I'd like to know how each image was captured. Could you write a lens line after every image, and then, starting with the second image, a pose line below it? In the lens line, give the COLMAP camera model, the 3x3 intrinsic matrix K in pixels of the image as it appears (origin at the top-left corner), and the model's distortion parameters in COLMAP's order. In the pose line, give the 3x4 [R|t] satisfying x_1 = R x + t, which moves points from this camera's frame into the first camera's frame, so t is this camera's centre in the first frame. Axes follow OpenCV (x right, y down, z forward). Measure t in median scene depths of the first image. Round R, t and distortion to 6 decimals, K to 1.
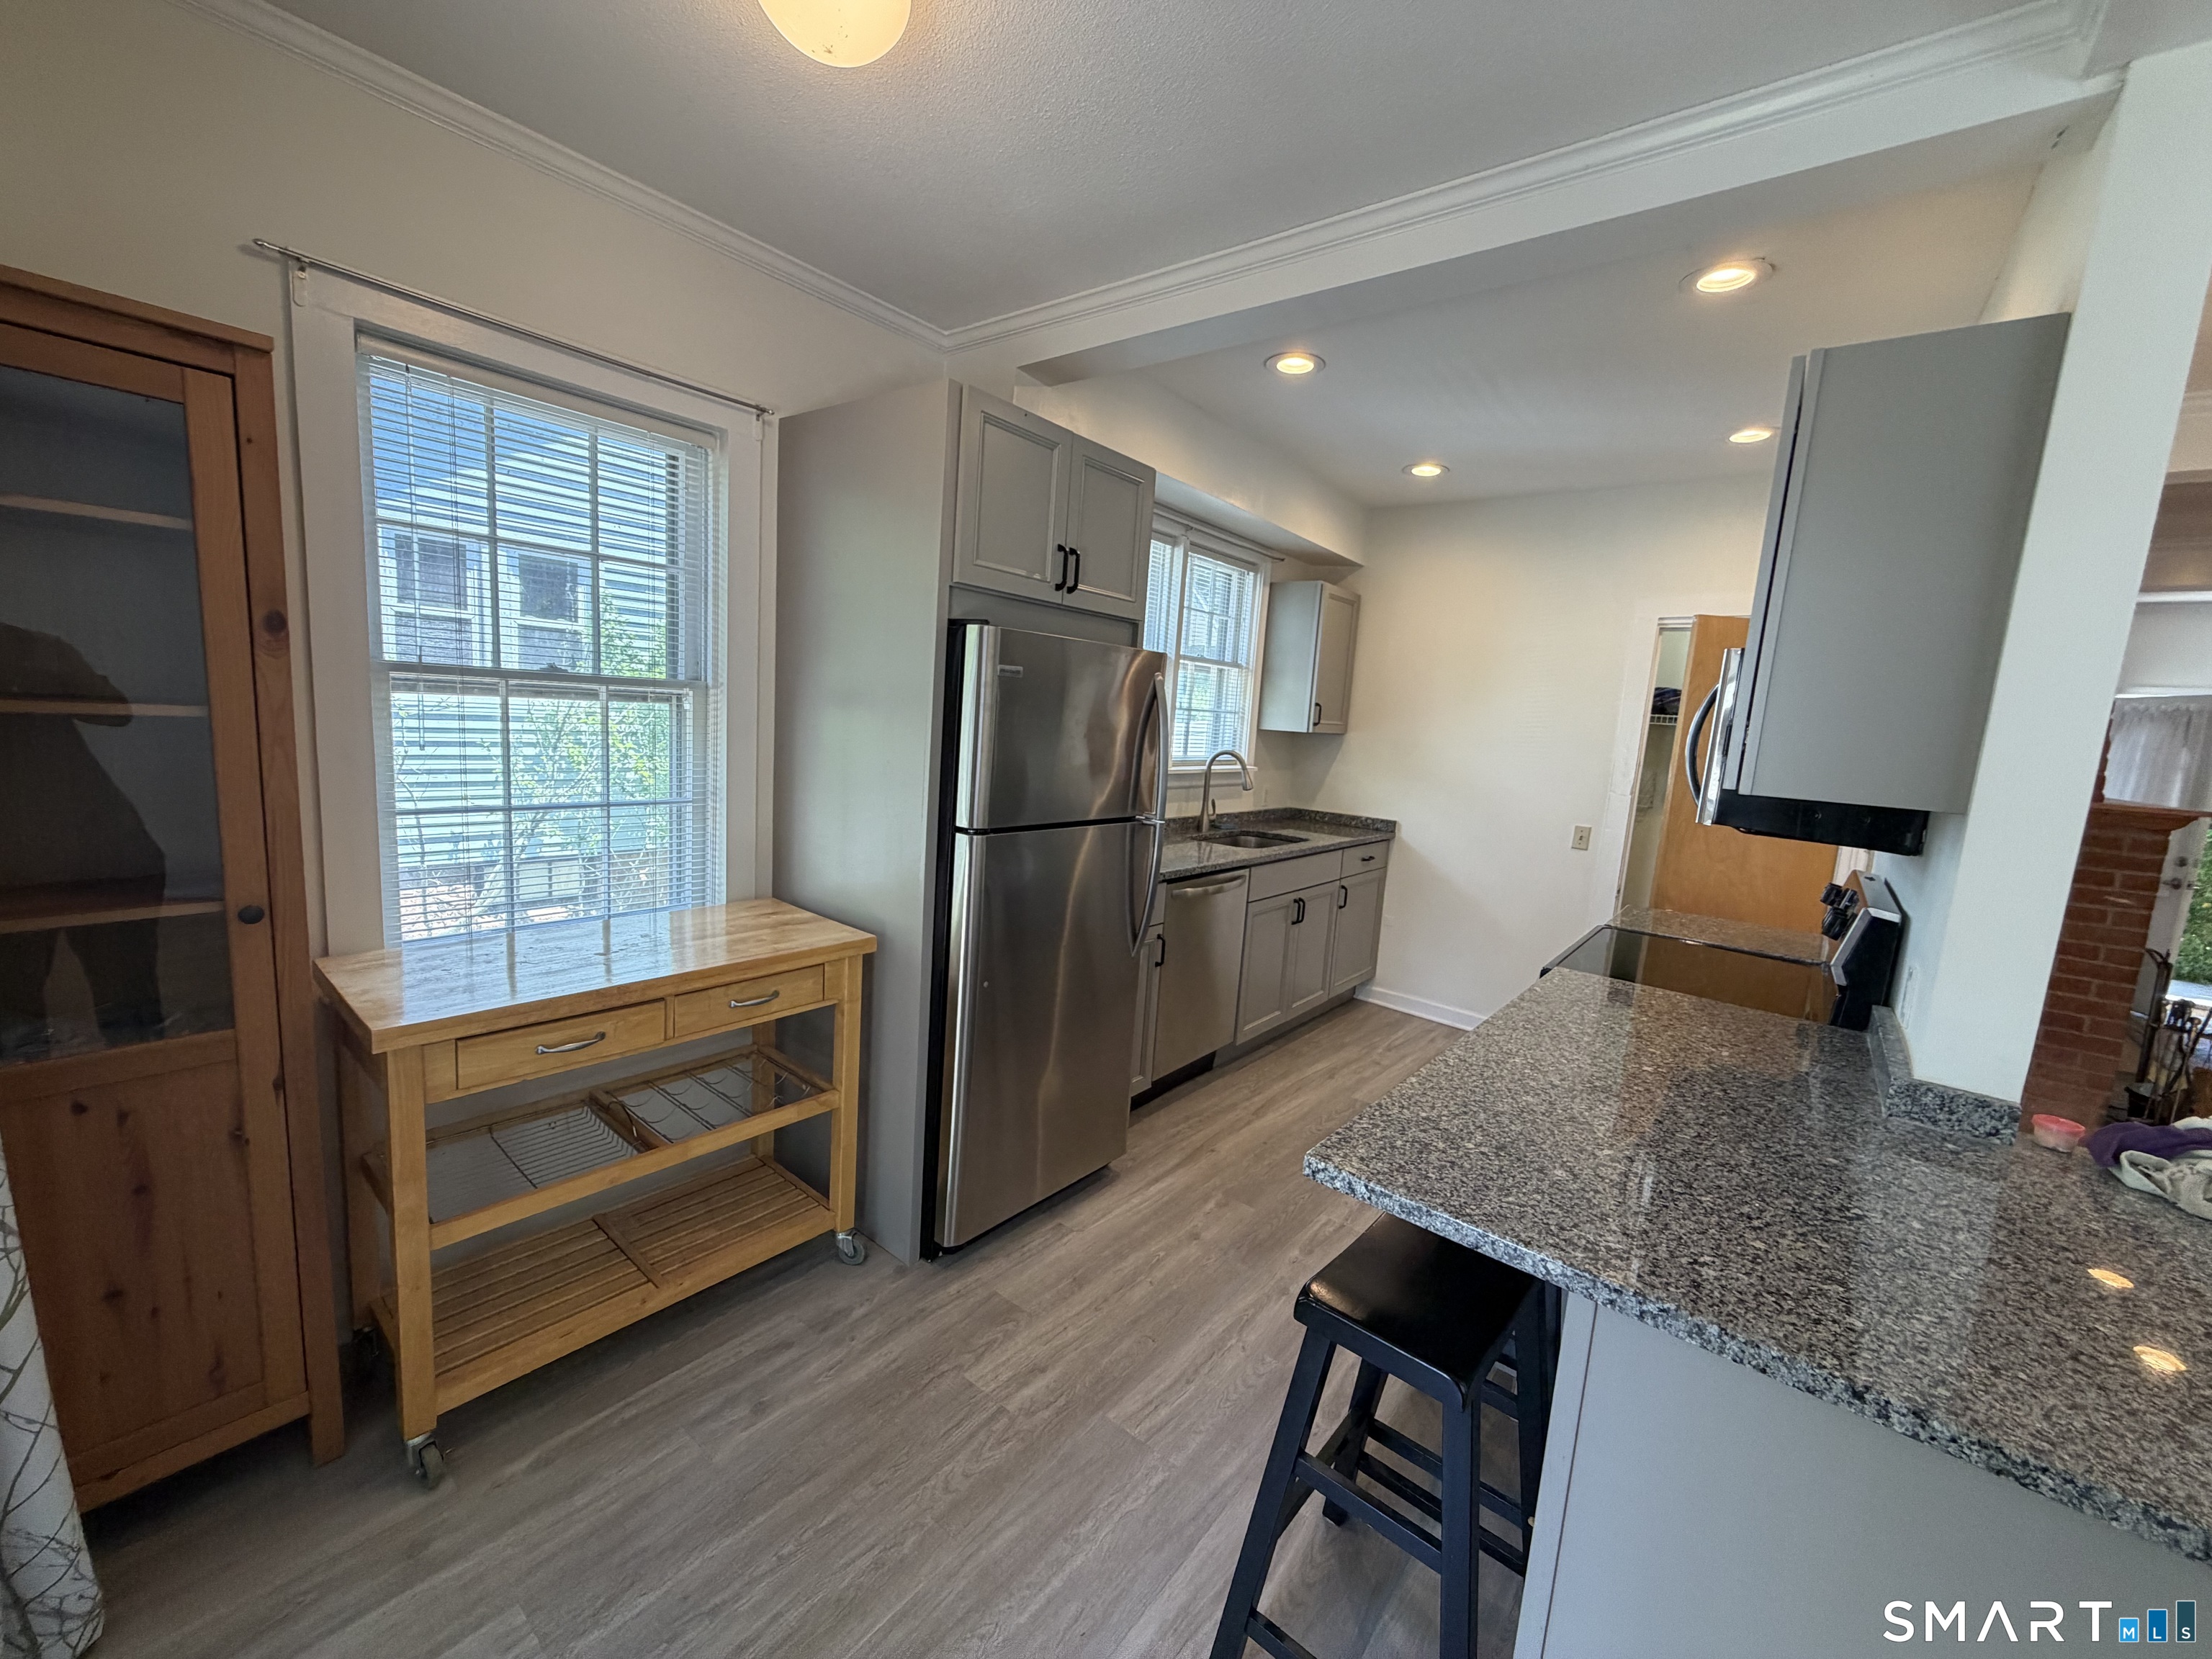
lens RADIAL K [[879.4, 0, 1099.6], [0, 879.4, 828.3], [0, 0, 1]] dist [-0.000822, 0.000493]
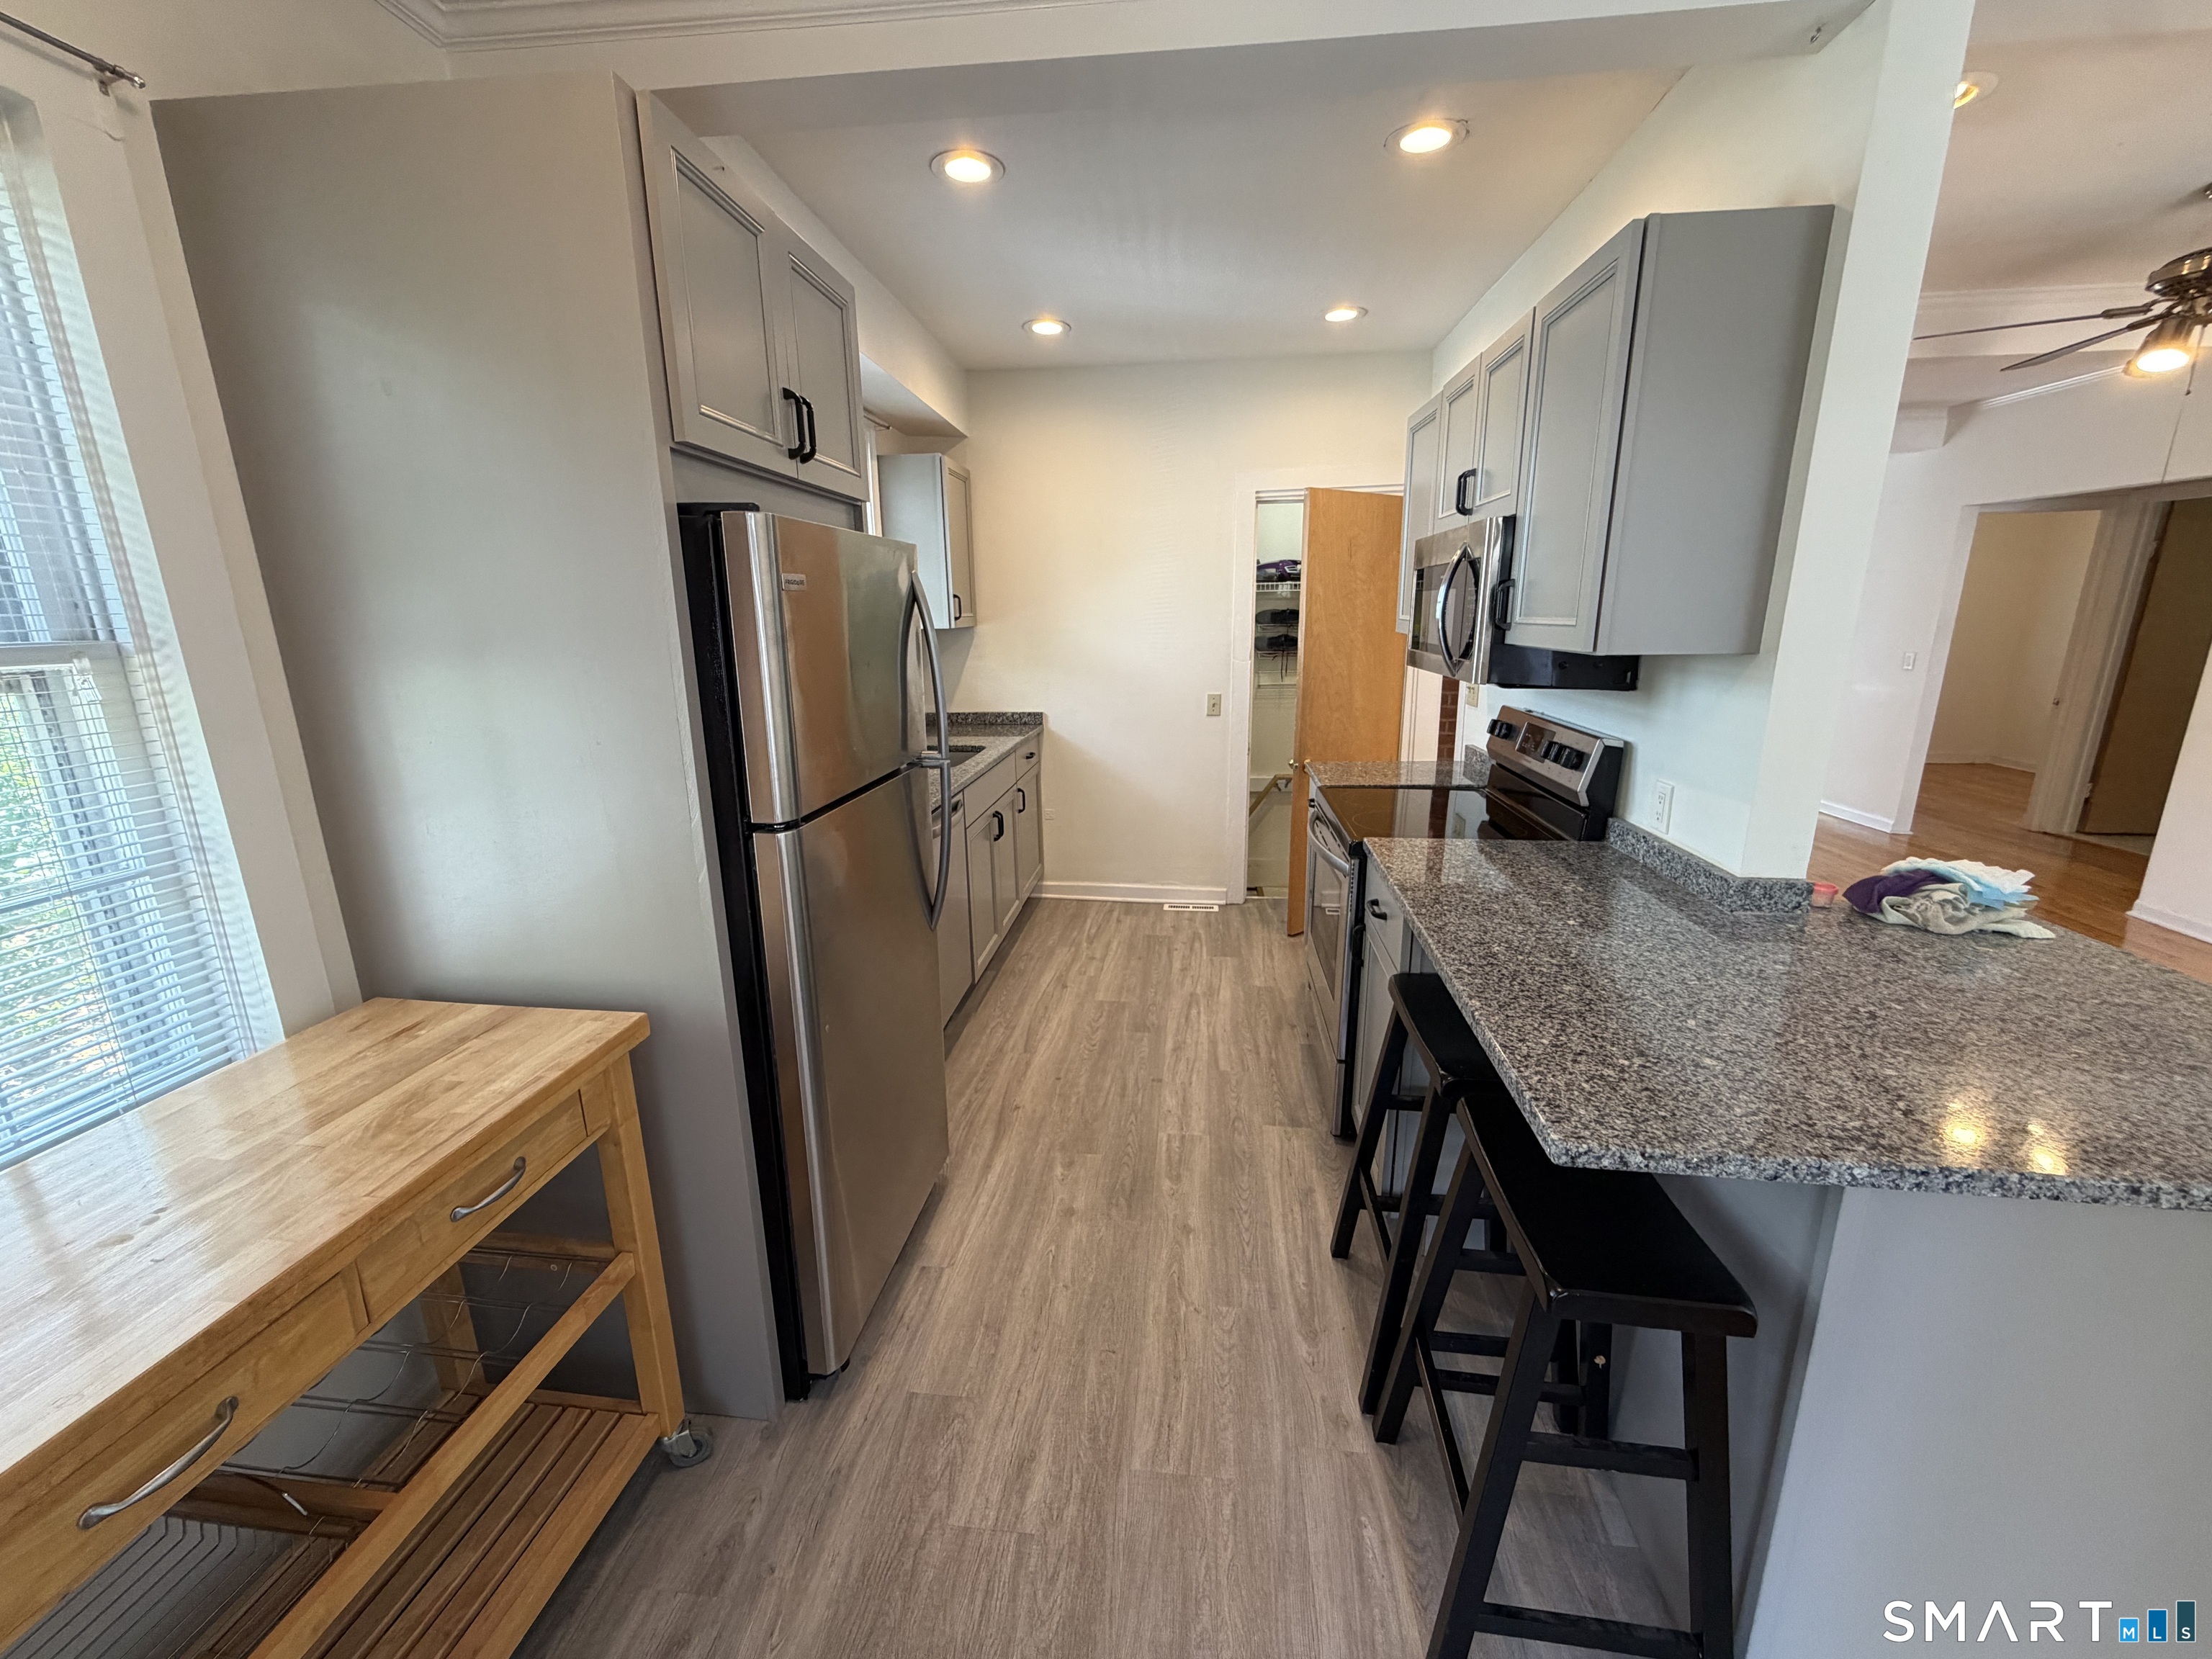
lens RADIAL K [[879.4, 0, 1098.3], [0, 879.4, 830.2], [0, 0, 1]] dist [-0.000822, 0.000493]
pose [[0.840559, -0.206414, 0.500853, -0.253009], [0.142340, 0.976230, 0.163446, -0.063485], [-0.522685, -0.066095, 0.849960, 0.264899]]
